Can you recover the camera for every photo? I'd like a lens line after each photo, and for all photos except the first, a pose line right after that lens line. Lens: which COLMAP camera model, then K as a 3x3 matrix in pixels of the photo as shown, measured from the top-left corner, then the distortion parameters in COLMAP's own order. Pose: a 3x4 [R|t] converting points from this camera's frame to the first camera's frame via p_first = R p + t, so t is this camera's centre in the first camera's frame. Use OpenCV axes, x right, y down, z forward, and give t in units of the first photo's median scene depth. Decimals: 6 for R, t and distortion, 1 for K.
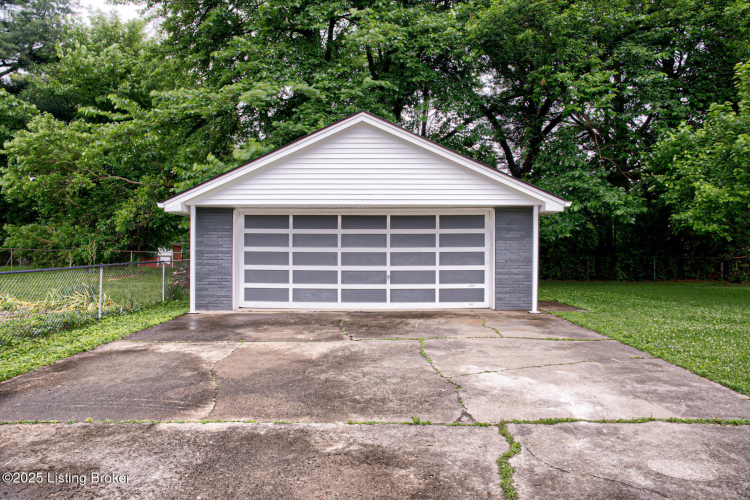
lens RADIAL K [[517.5, 0, 371.7], [0, 517.5, 250.4], [0, 0, 1]] dist [-0.017455, 0.023922]
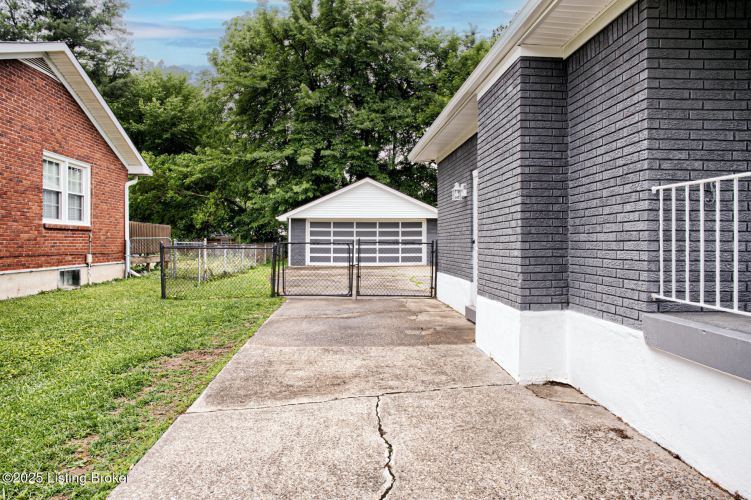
lens RADIAL K [[518.2, 0, 374.0], [0, 518.2, 242.9], [0, 0, 1]] dist [-0.017455, 0.023922]
pose [[0.997700, -0.000757, 0.067784, -0.129192], [0.000914, 0.999997, -0.002287, 0.023680], [-0.067782, 0.002344, 0.997697, -1.152174]]
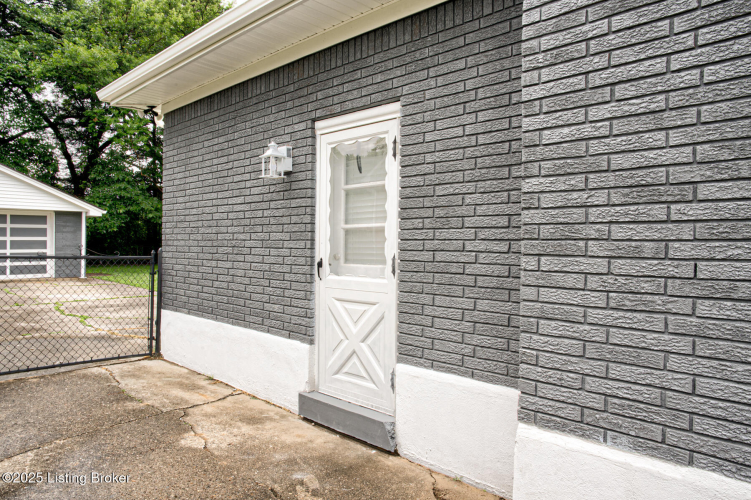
lens RADIAL K [[518.2, 0, 380.1], [0, 518.2, 249.1], [0, 0, 1]] dist [-0.017455, 0.023922]
pose [[0.704412, -0.002794, 0.709786, -0.165176], [-0.006161, 0.999931, 0.010050, 0.007607], [-0.709765, -0.011452, 0.704345, -0.745150]]
